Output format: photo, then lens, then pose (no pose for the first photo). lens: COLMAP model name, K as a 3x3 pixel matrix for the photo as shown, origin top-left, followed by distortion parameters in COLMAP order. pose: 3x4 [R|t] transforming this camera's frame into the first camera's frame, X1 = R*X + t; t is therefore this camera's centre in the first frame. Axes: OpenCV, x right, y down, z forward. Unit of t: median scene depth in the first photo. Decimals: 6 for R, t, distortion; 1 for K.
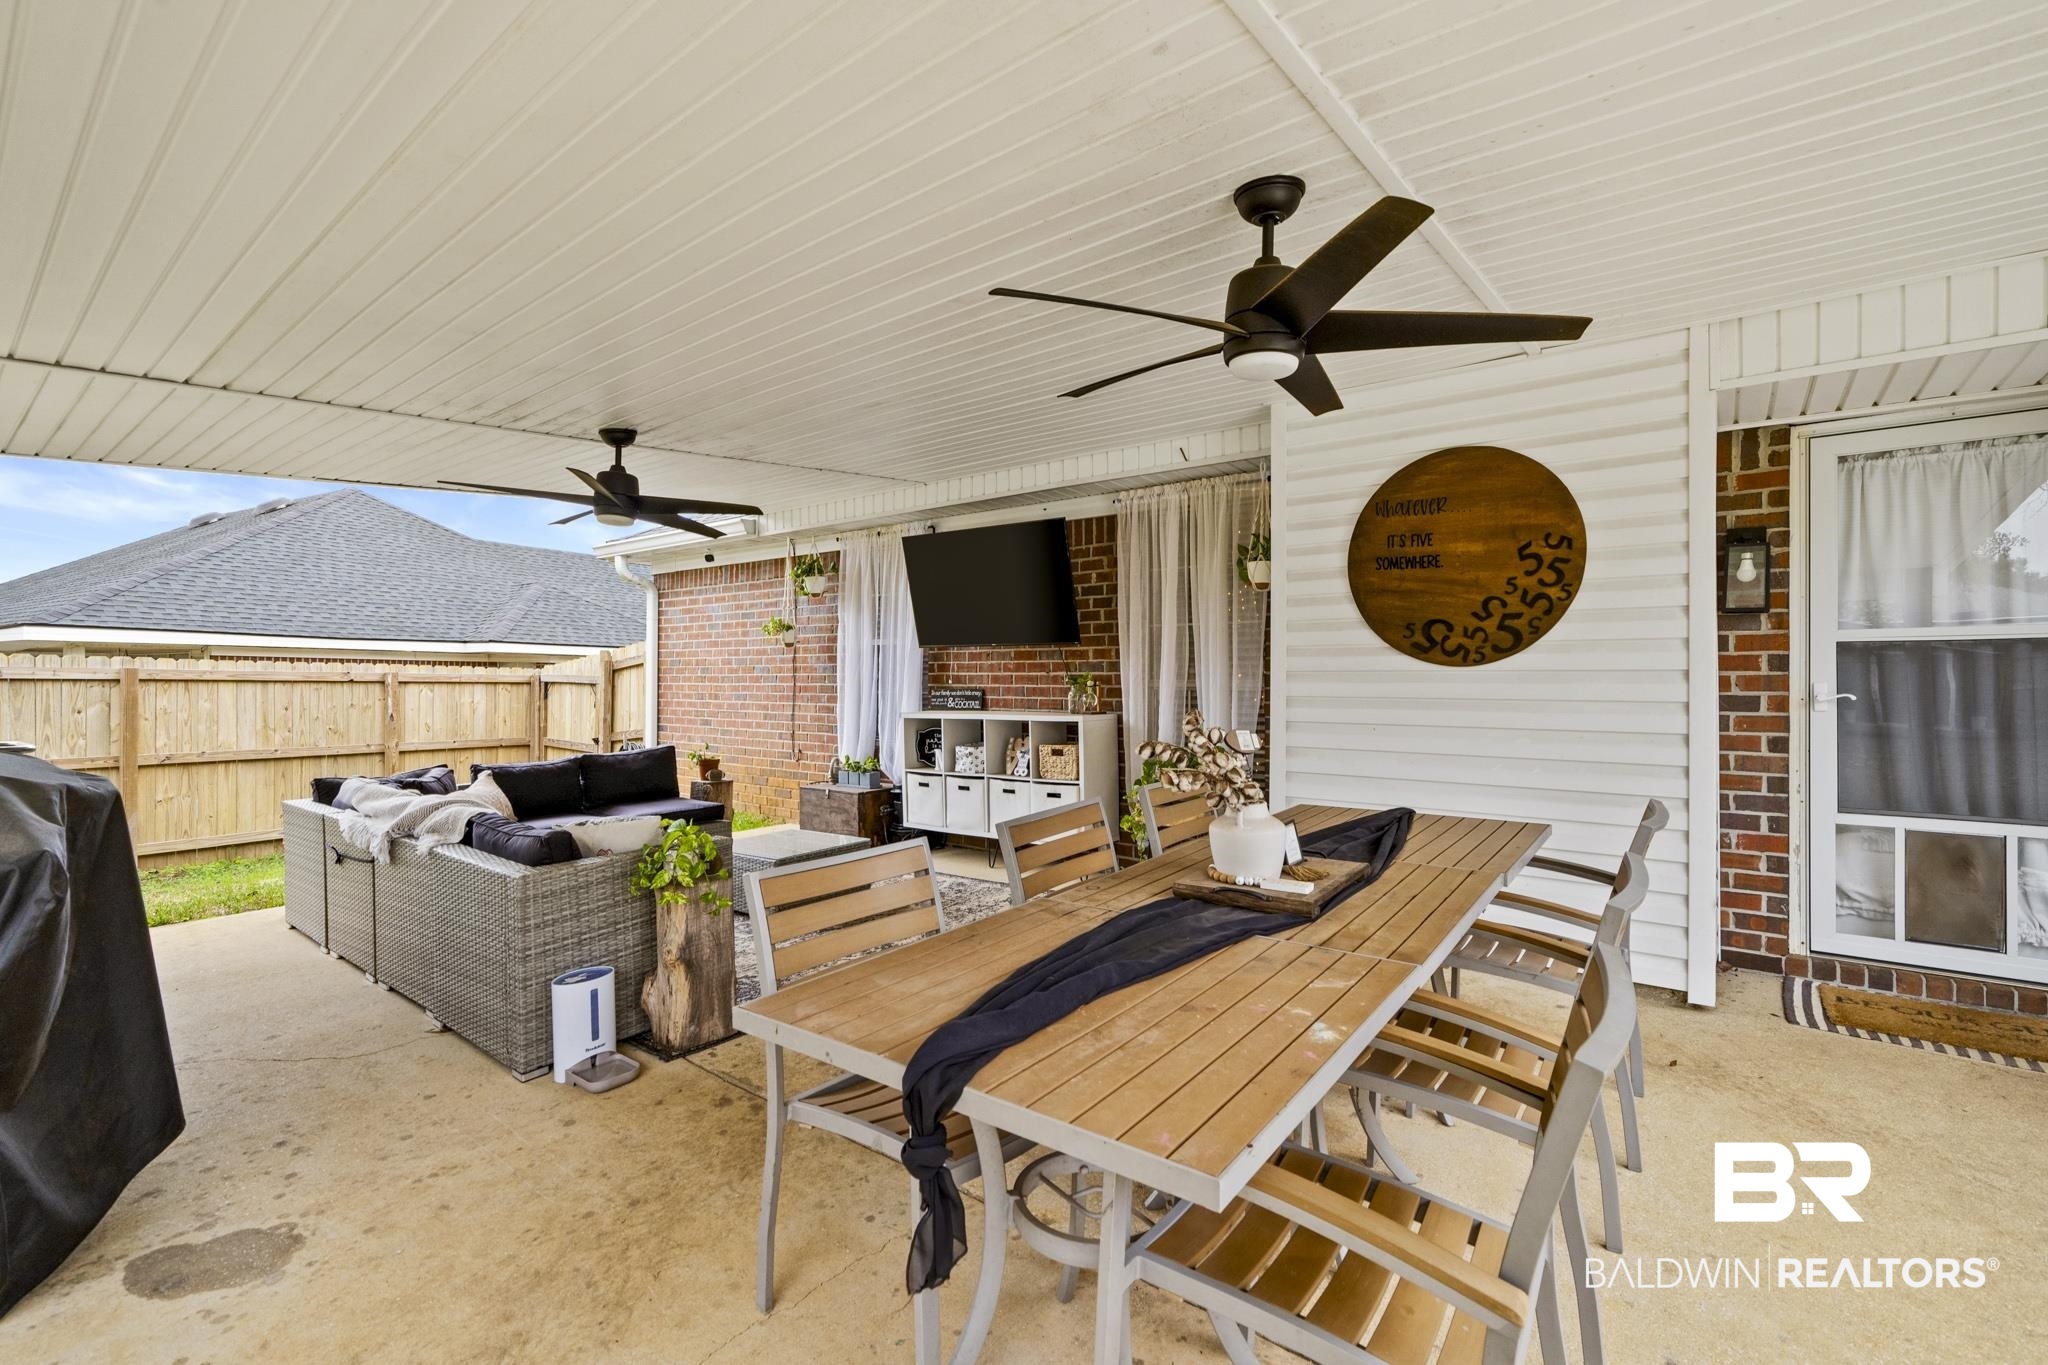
lens RADIAL K [[895.0, 0, 1026.9], [0, 895.0, 683.3], [0, 0, 1]] dist [-0.002785, -0.000186]
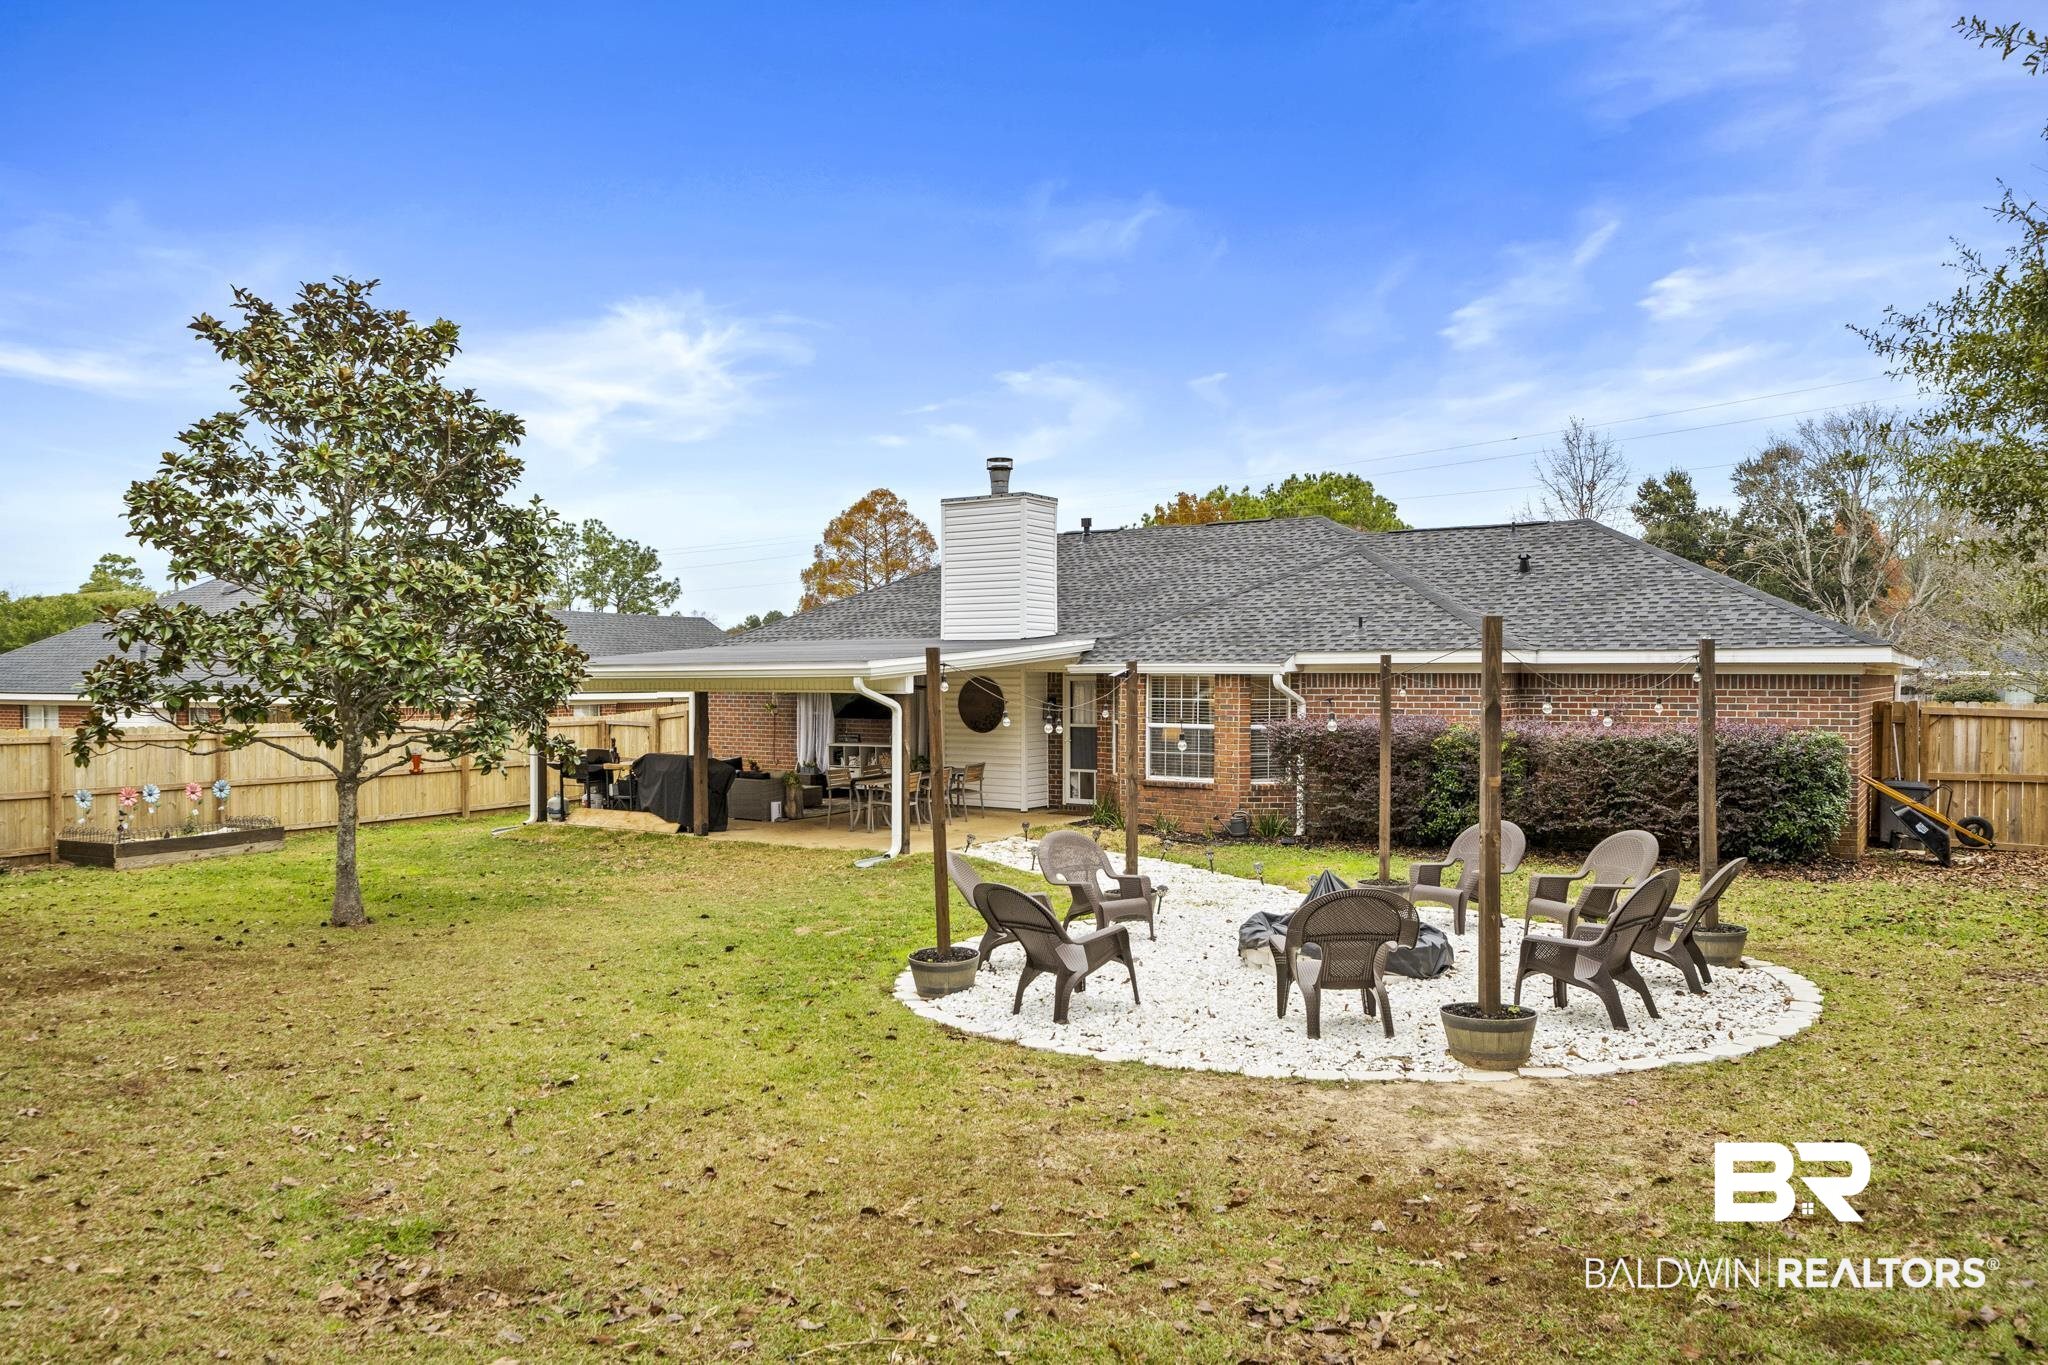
lens RADIAL K [[1377.0, 0, 1022.8], [0, 1377.0, 674.1], [0, 0, 1]] dist [0.003640, 0.002888]
pose [[0.997993, -0.009945, 0.062534, 0.158378], [0.009756, 0.999947, 0.003329, -0.156687], [-0.062564, -0.002713, 0.998037, -2.672237]]
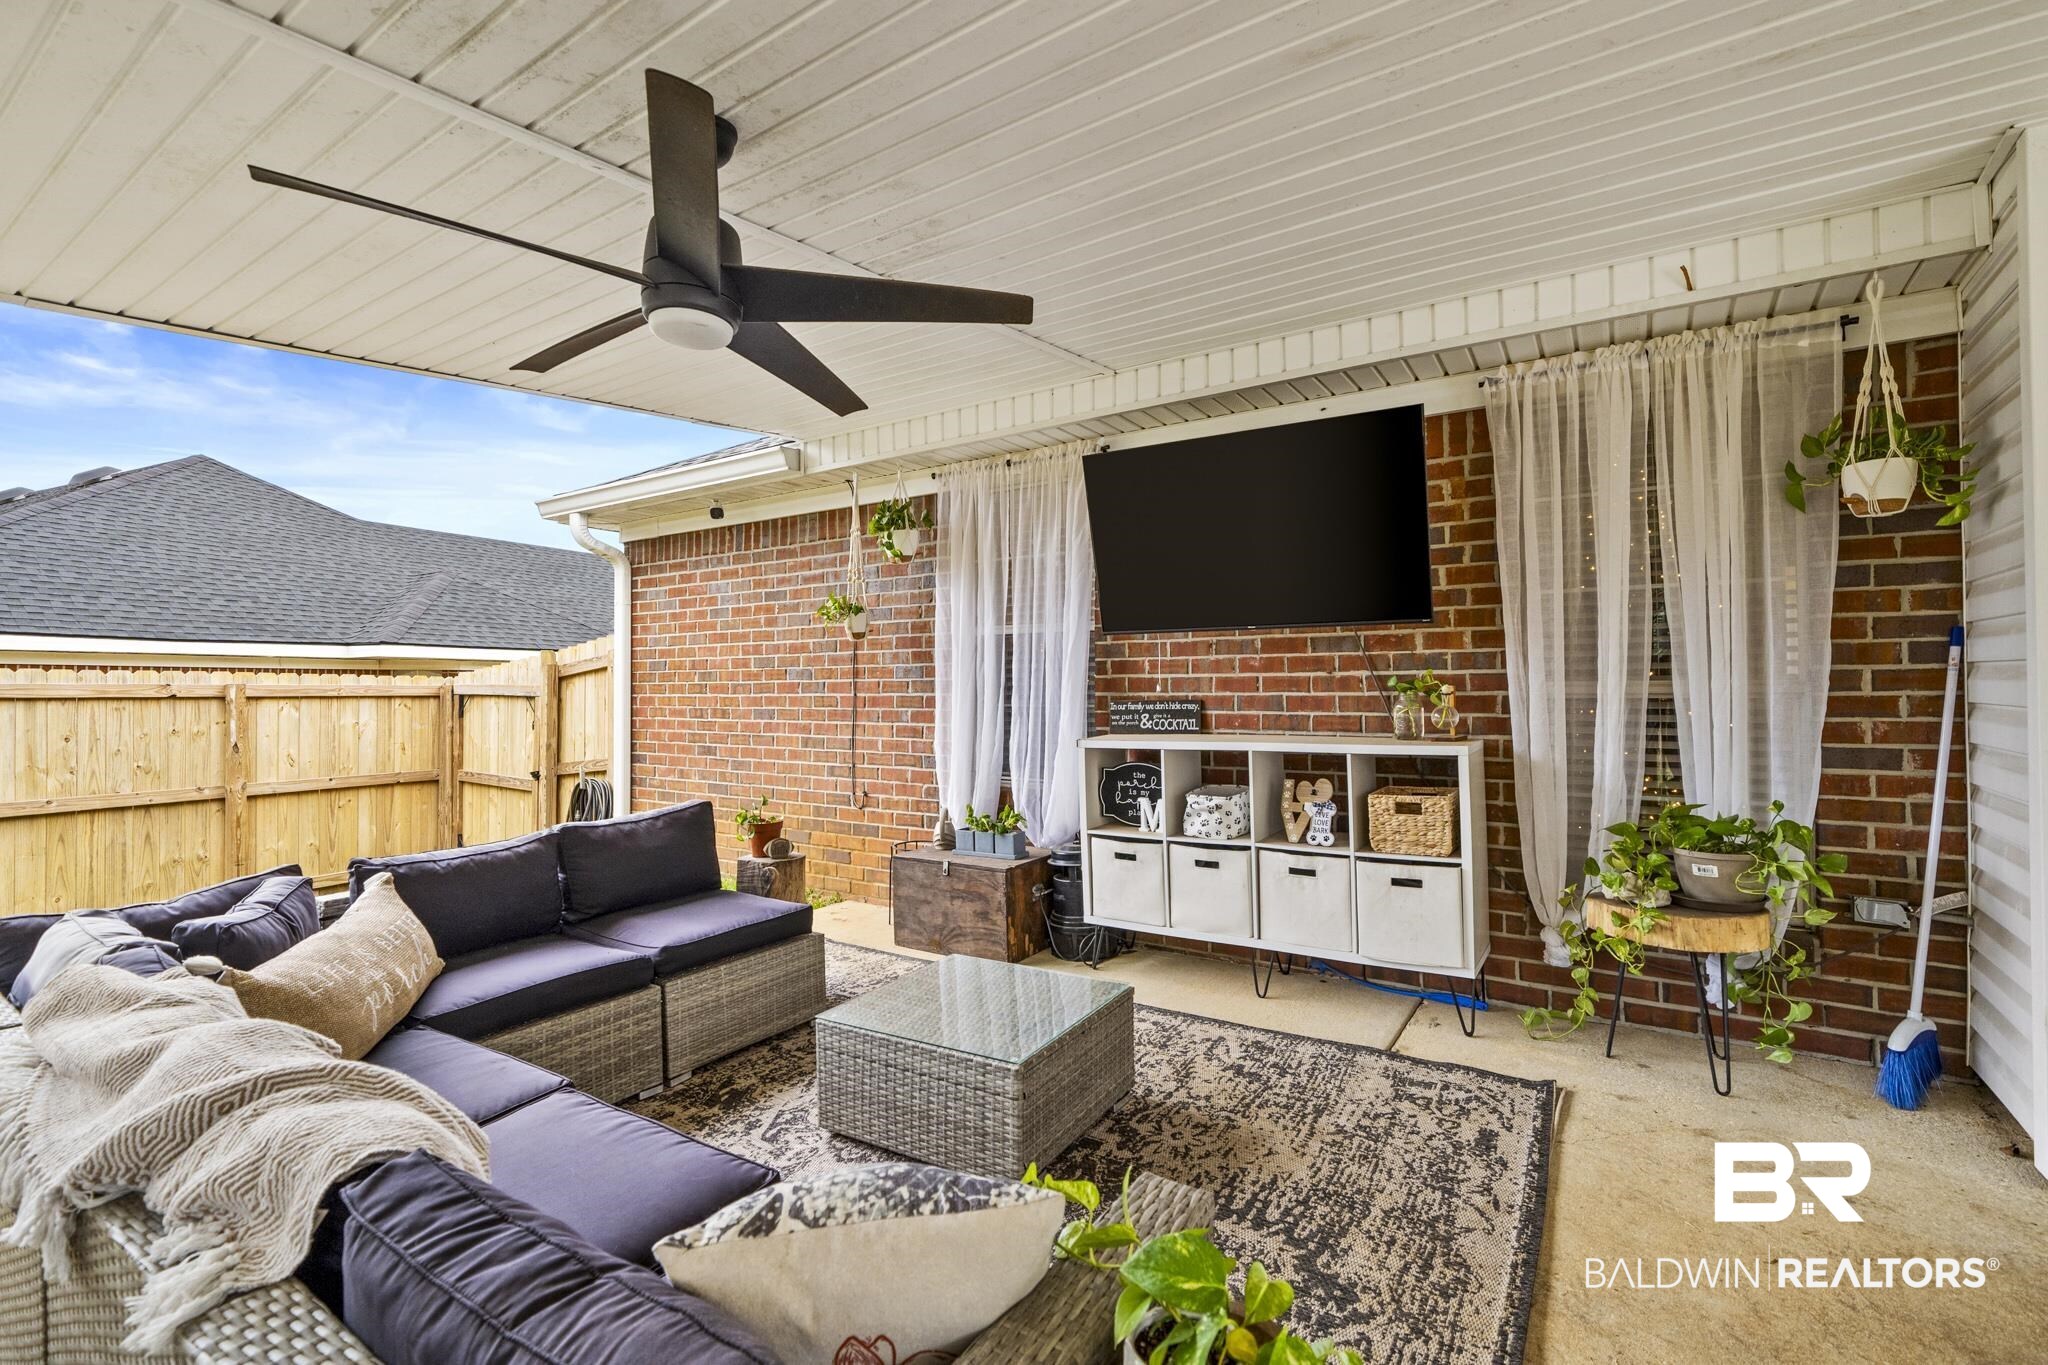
lens RADIAL K [[895.0, 0, 1011.0], [0, 895.0, 674.5], [0, 0, 1]] dist [-0.002785, -0.000186]
pose [[0.997134, -0.010562, 0.074911, -0.204430], [0.011673, 0.999828, -0.014403, -0.003466], [-0.074746, 0.015236, 0.997086, 0.334168]]
